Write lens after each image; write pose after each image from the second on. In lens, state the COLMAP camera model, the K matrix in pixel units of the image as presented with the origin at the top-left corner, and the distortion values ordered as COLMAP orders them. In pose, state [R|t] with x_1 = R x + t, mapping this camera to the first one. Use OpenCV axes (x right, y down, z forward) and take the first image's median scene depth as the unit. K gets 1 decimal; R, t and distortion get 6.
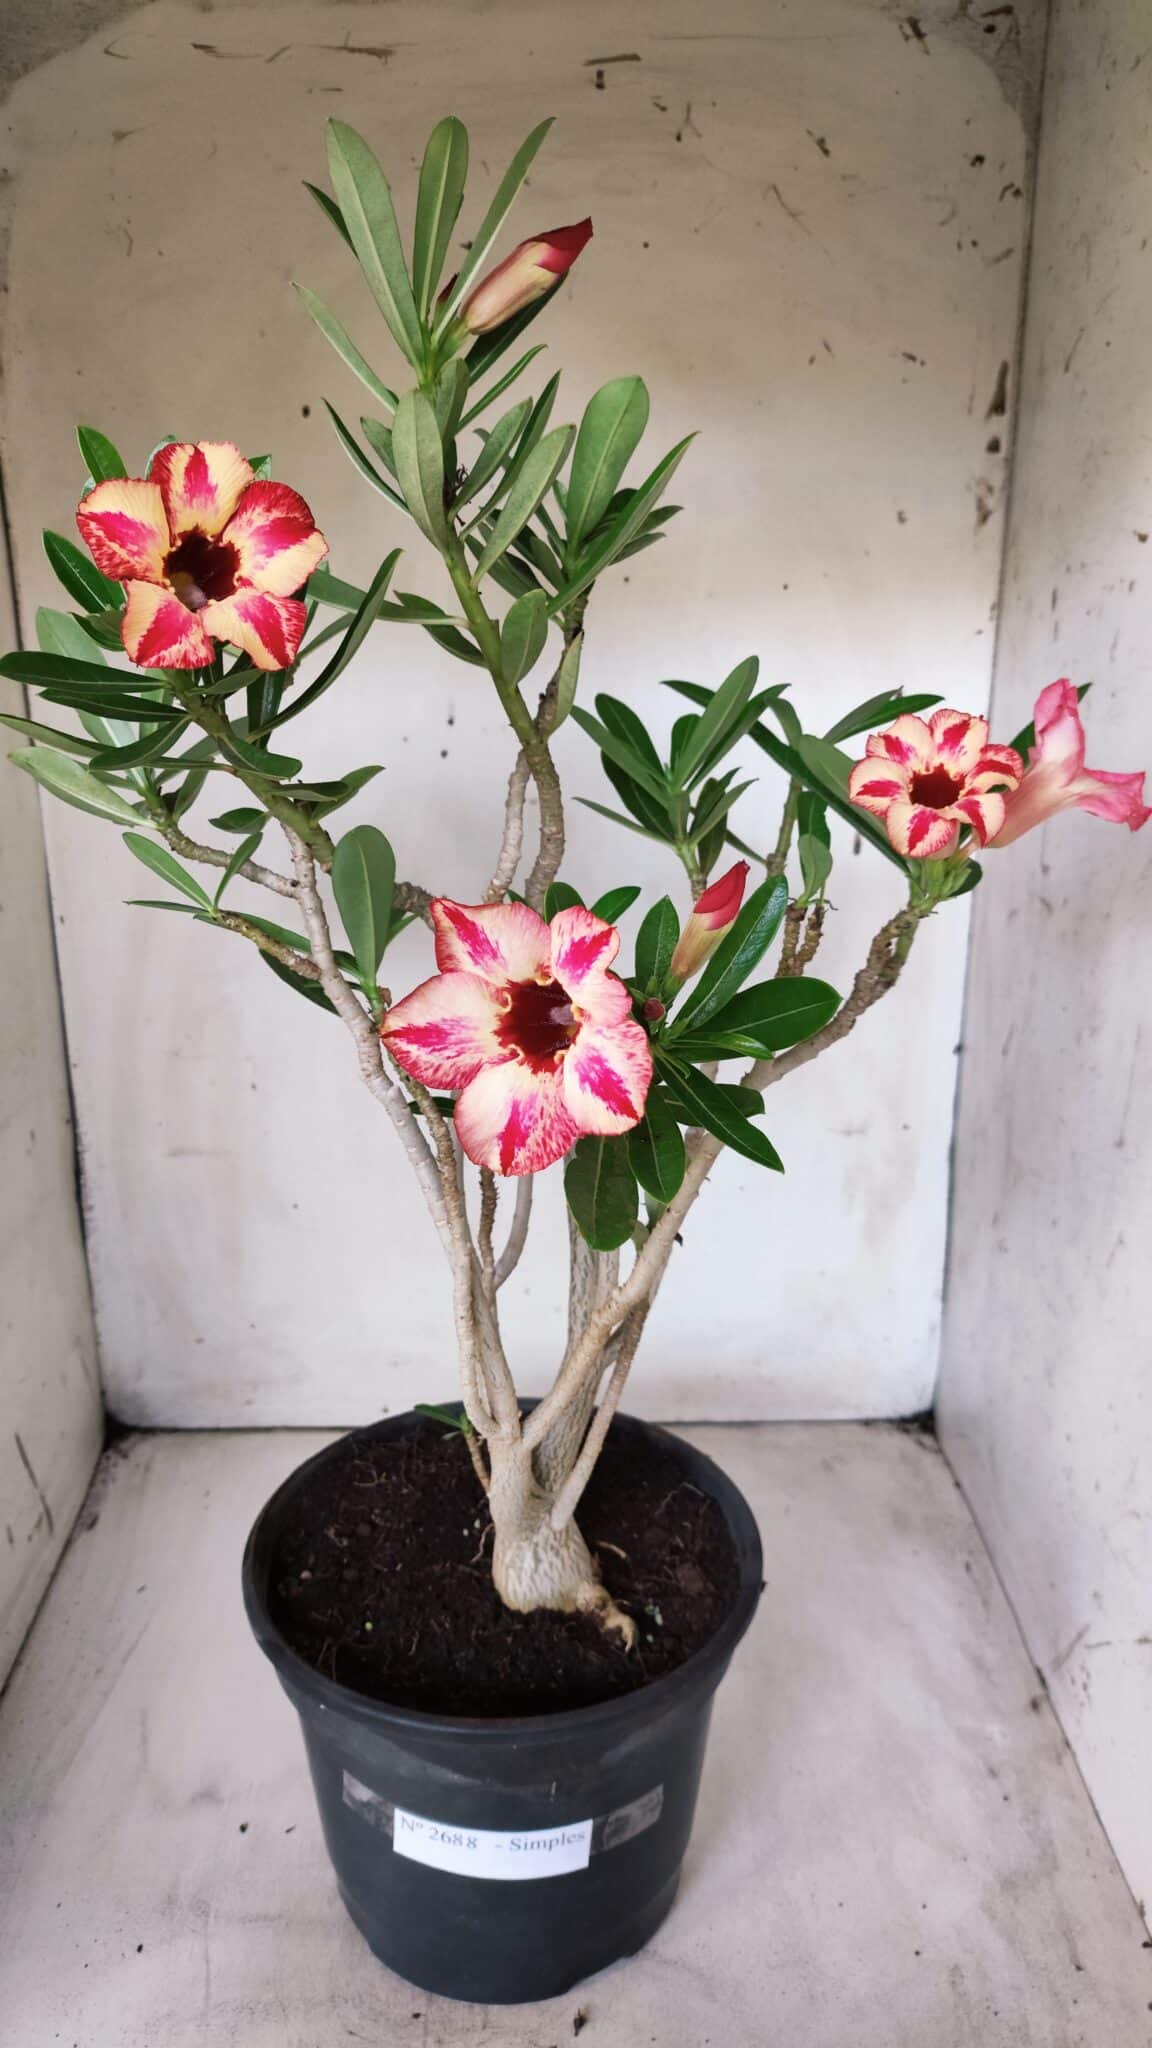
lens RADIAL K [[1551.7, 0, 591.2], [0, 1551.7, 1005.4], [0, 0, 1]] dist [0.052997, -0.087935]
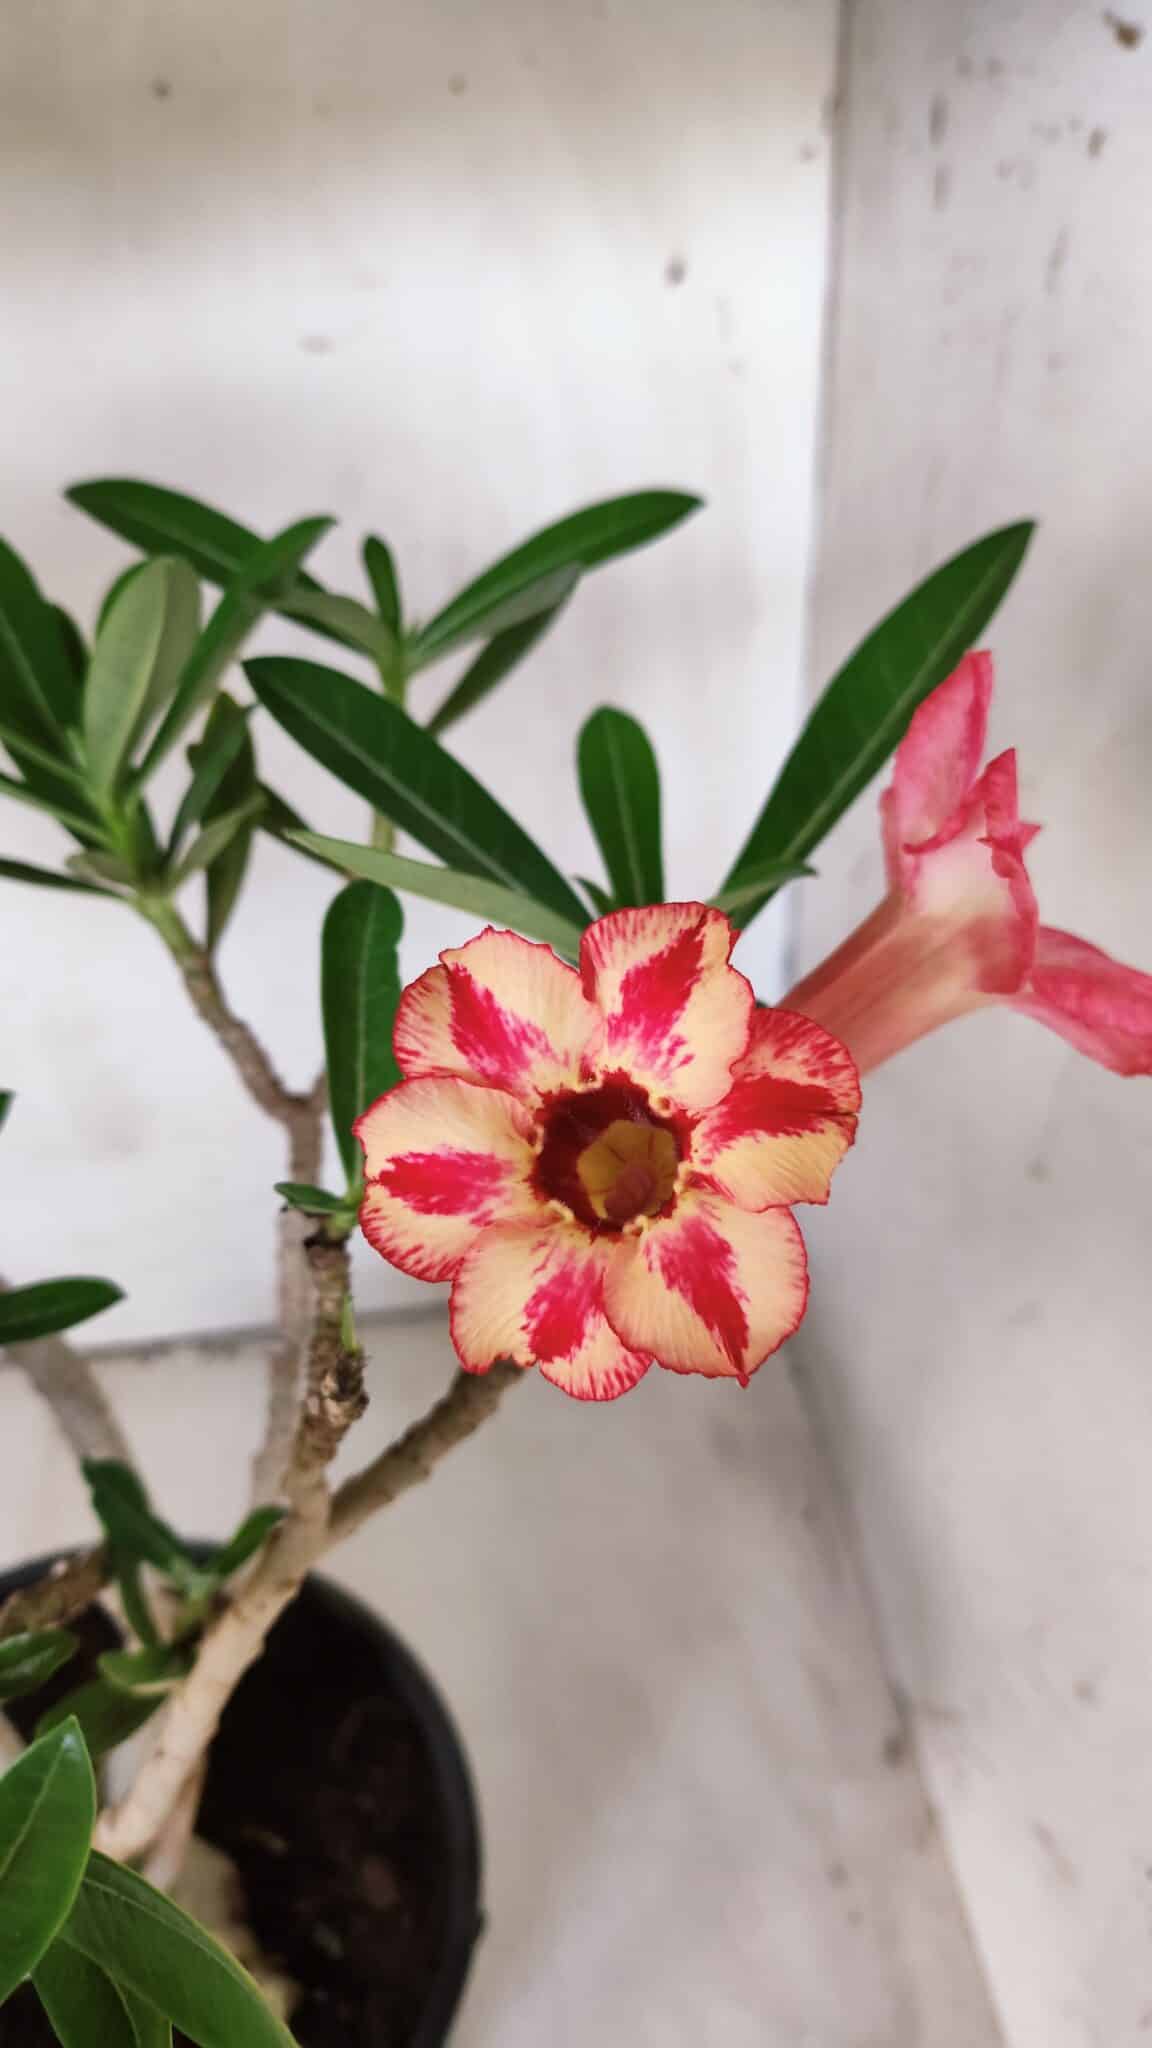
lens RADIAL K [[1551.7, 0, 592.8], [0, 1551.7, 1004.8], [0, 0, 1]] dist [0.052997, -0.087935]
pose [[0.993668, -0.089476, 0.067949, 0.104950], [0.060949, 0.937352, 0.343010, -0.150719], [-0.094384, -0.336696, 0.936871, 0.368977]]
